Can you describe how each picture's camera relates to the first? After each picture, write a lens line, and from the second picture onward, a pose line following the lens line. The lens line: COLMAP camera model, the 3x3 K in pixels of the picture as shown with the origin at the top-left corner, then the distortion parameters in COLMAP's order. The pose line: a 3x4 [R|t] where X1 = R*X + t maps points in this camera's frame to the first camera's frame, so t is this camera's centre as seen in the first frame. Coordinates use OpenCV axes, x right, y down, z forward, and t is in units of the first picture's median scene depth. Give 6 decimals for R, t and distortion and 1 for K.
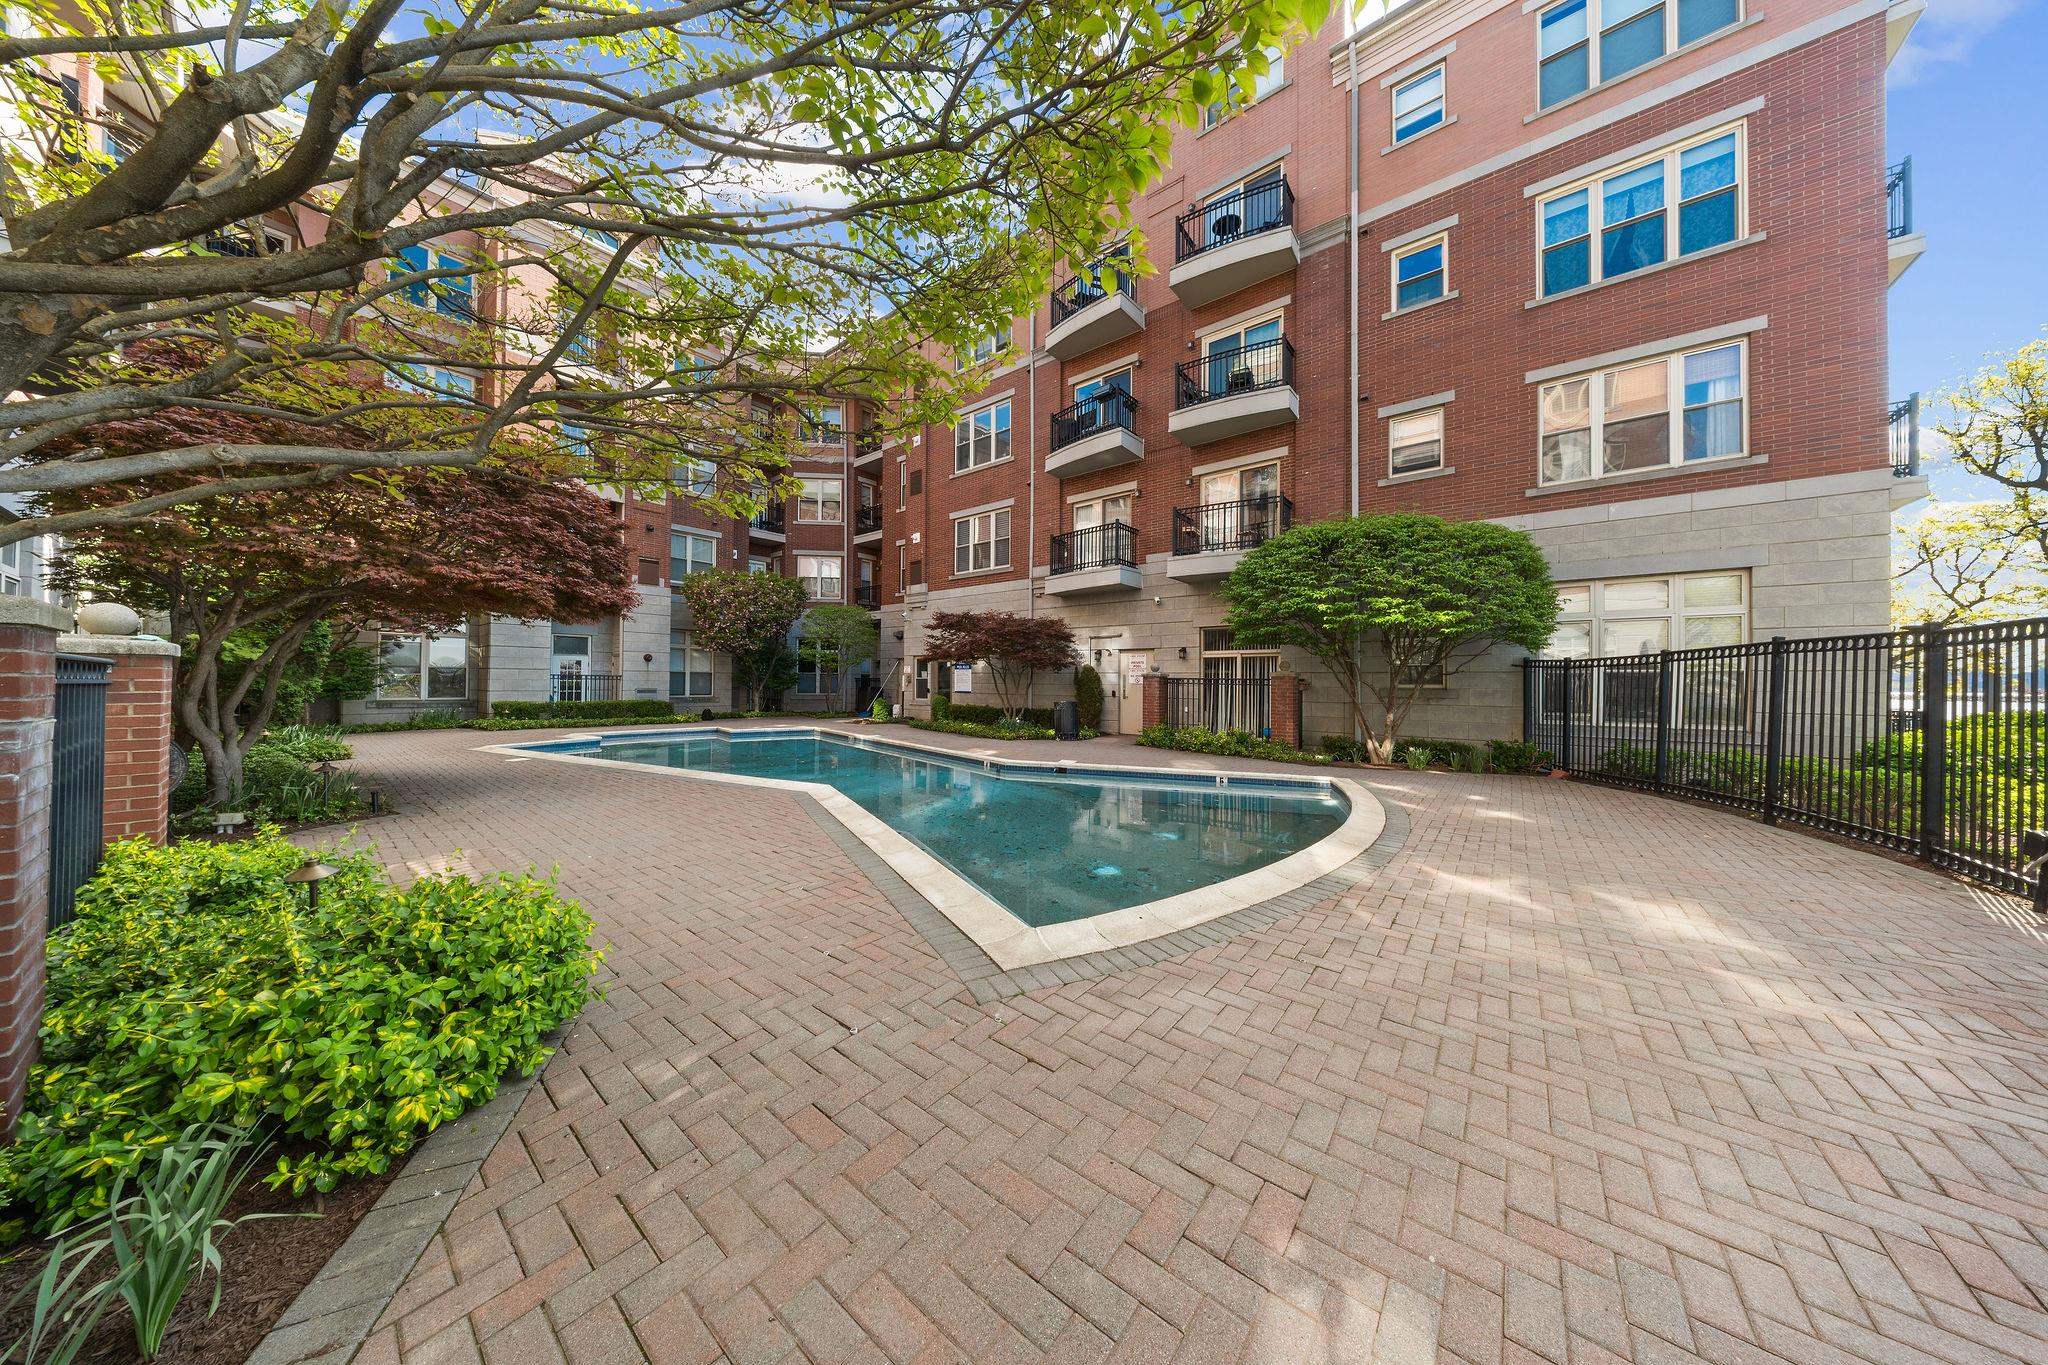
lens RADIAL K [[596.6, 0, 1032.4], [0, 596.6, 680.6], [0, 0, 1]] dist [-0.005537, -0.000111]
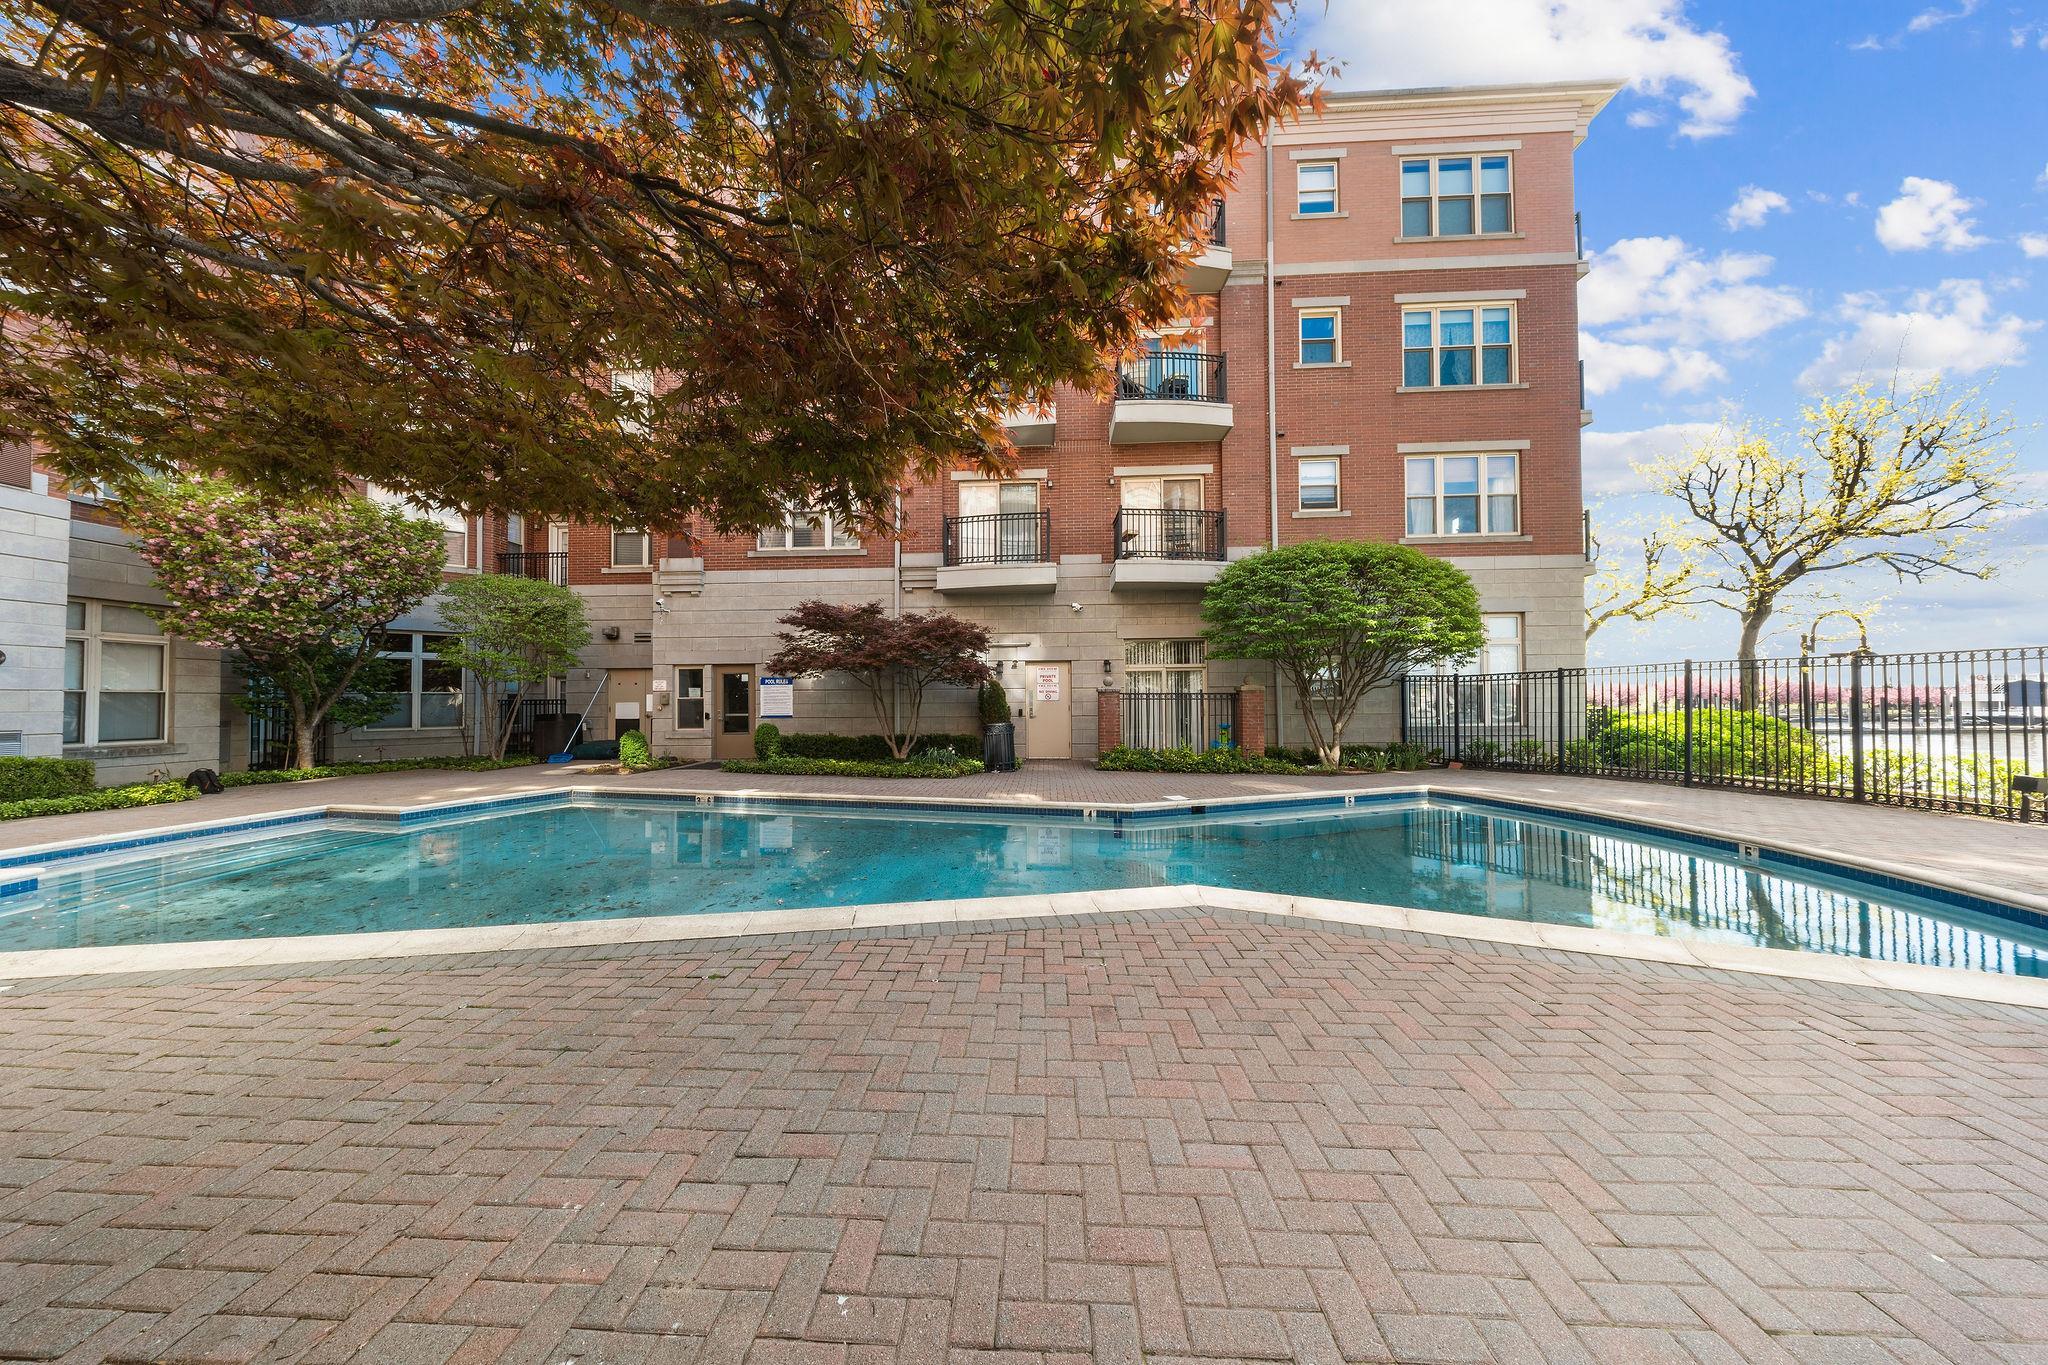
lens RADIAL K [[613.0, 0, 1015.7], [0, 613.0, 689.1], [0, 0, 1]] dist [-0.000951, -0.000133]
pose [[0.812296, -0.004254, 0.583230, -0.431517], [0.013253, 0.999850, -0.011166, -0.002326], [-0.583095, 0.016800, 0.812230, 0.333041]]
